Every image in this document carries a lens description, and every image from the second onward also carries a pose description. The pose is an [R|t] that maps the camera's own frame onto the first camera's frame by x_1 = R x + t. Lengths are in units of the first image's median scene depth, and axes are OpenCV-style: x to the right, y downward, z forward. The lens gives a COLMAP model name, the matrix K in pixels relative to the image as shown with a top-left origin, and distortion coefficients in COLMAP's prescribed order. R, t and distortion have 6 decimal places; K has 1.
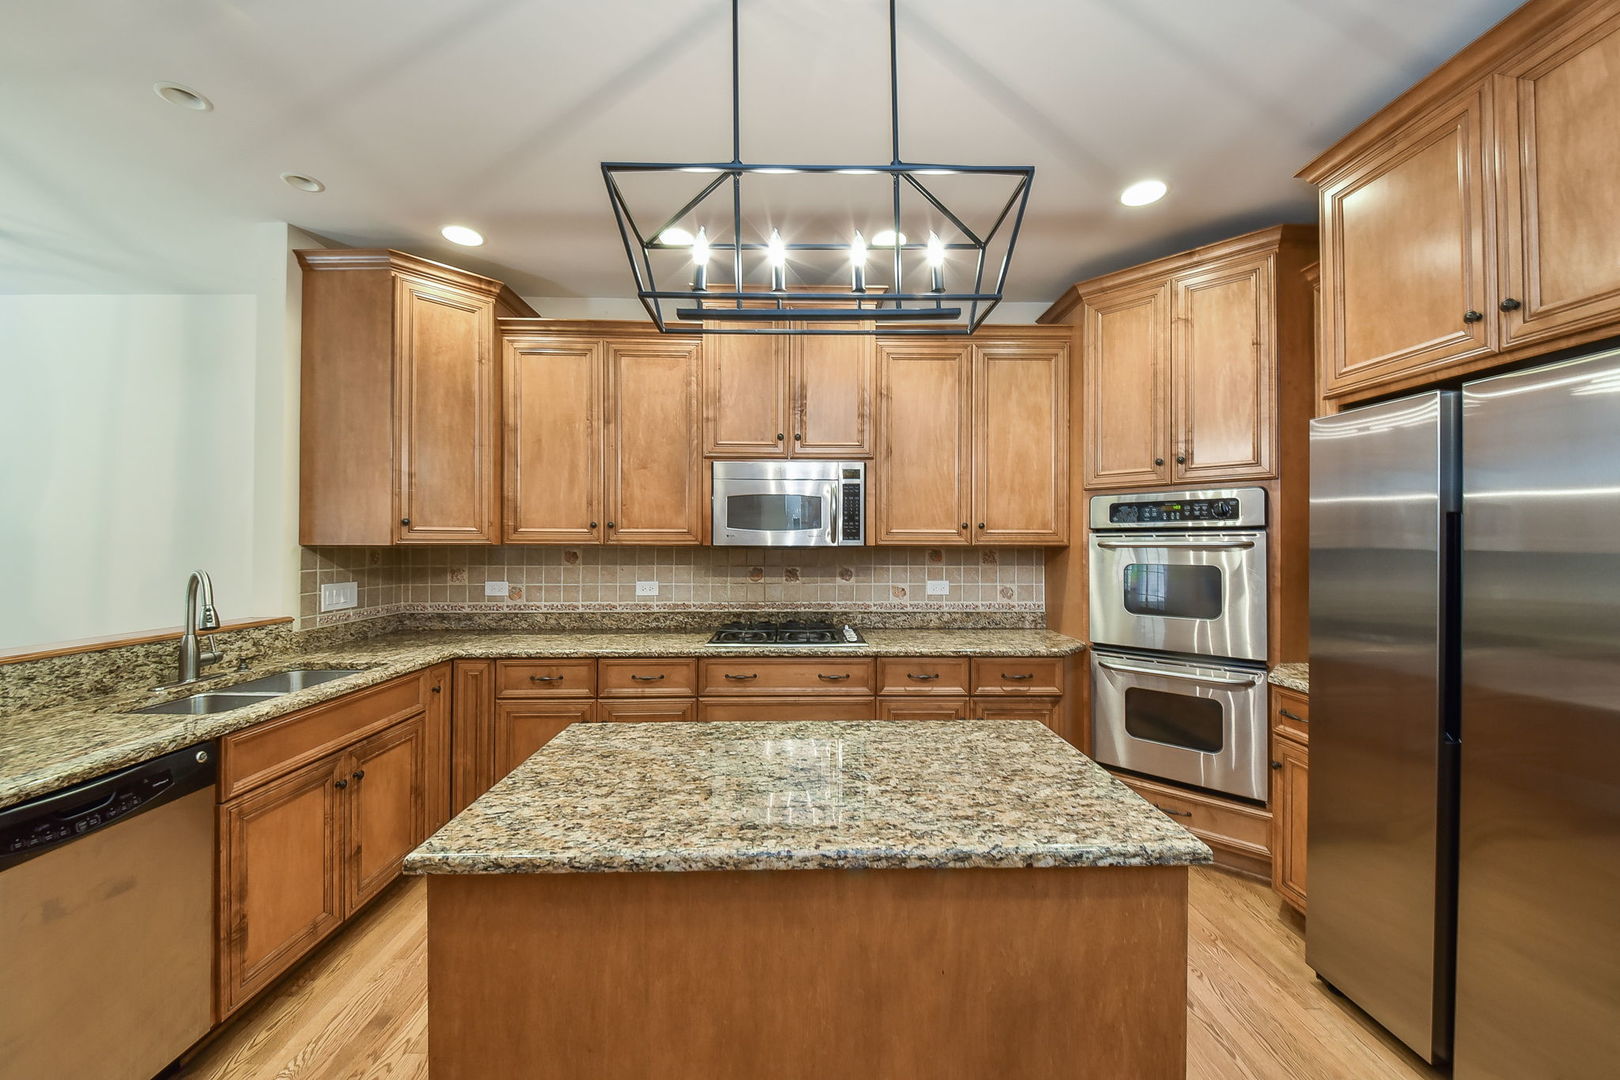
lens RADIAL K [[604.7, 0, 810.8], [0, 604.7, 543.5], [0, 0, 1]] dist [0.024477, -0.020047]
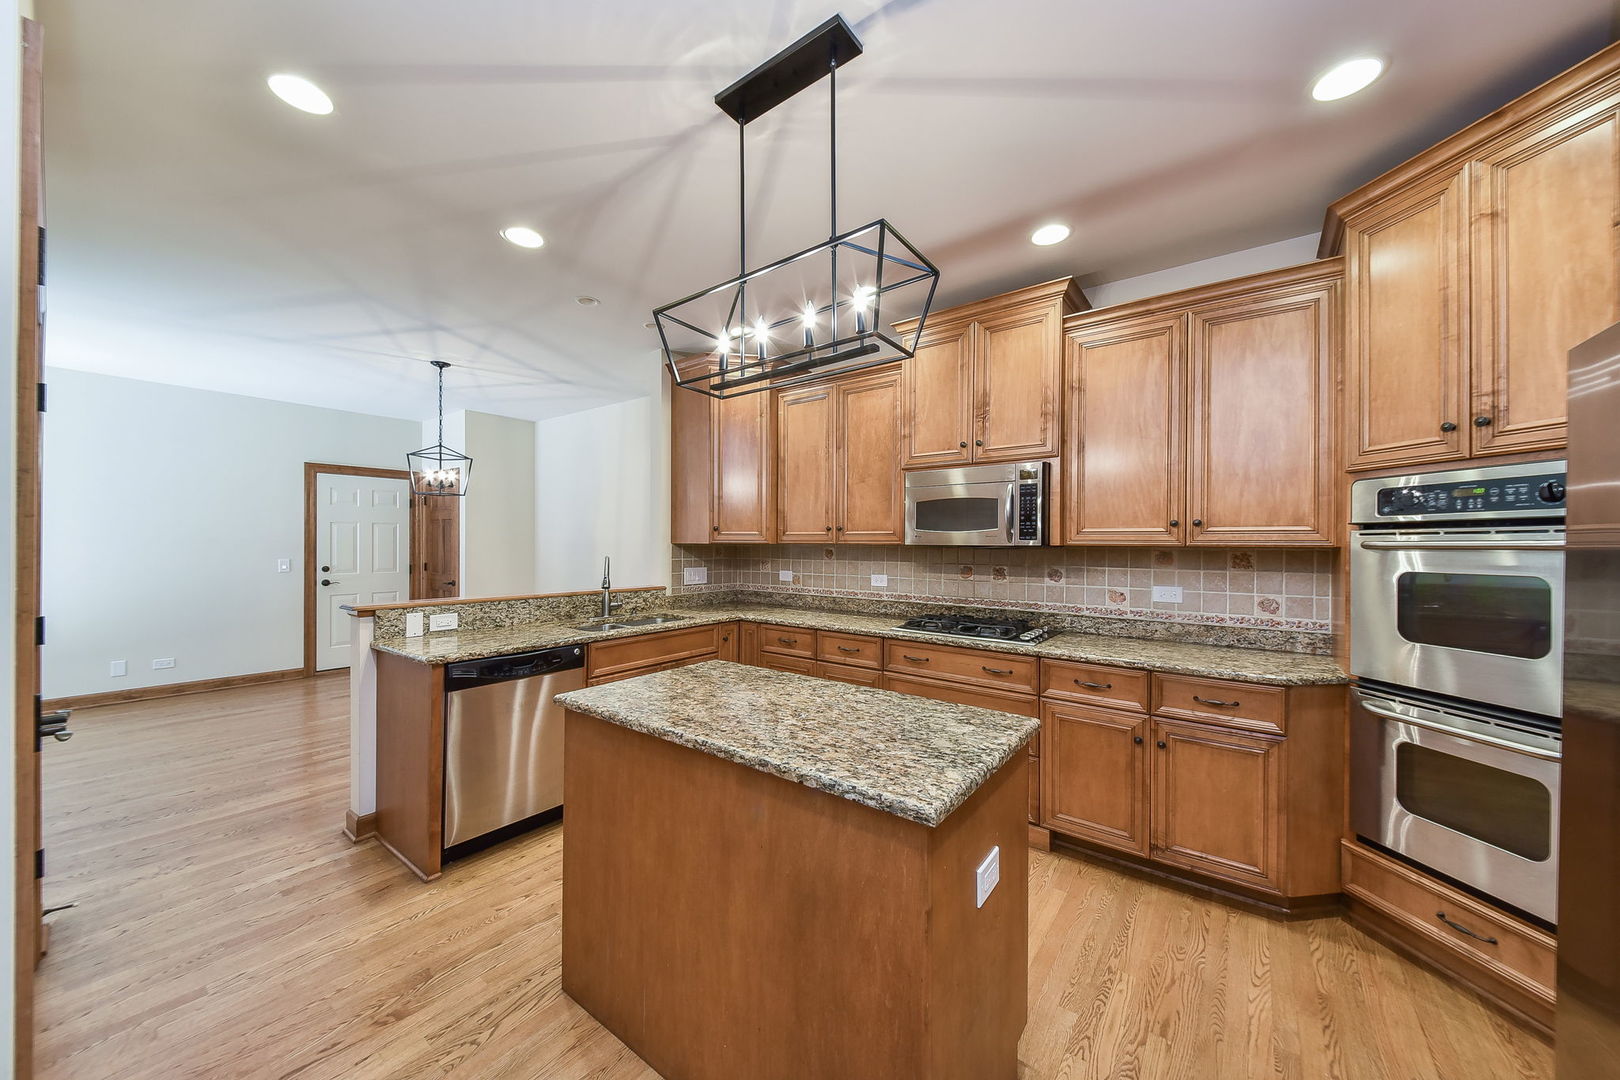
lens RADIAL K [[584.6, 0, 808.4], [0, 584.6, 543.6], [0, 0, 1]] dist [0.022974, -0.009276]
pose [[0.774747, 0.002919, -0.632264, 0.424150], [-0.006168, 0.999977, -0.002941, 0.006048], [0.632241, 0.006178, 0.774747, 0.009390]]
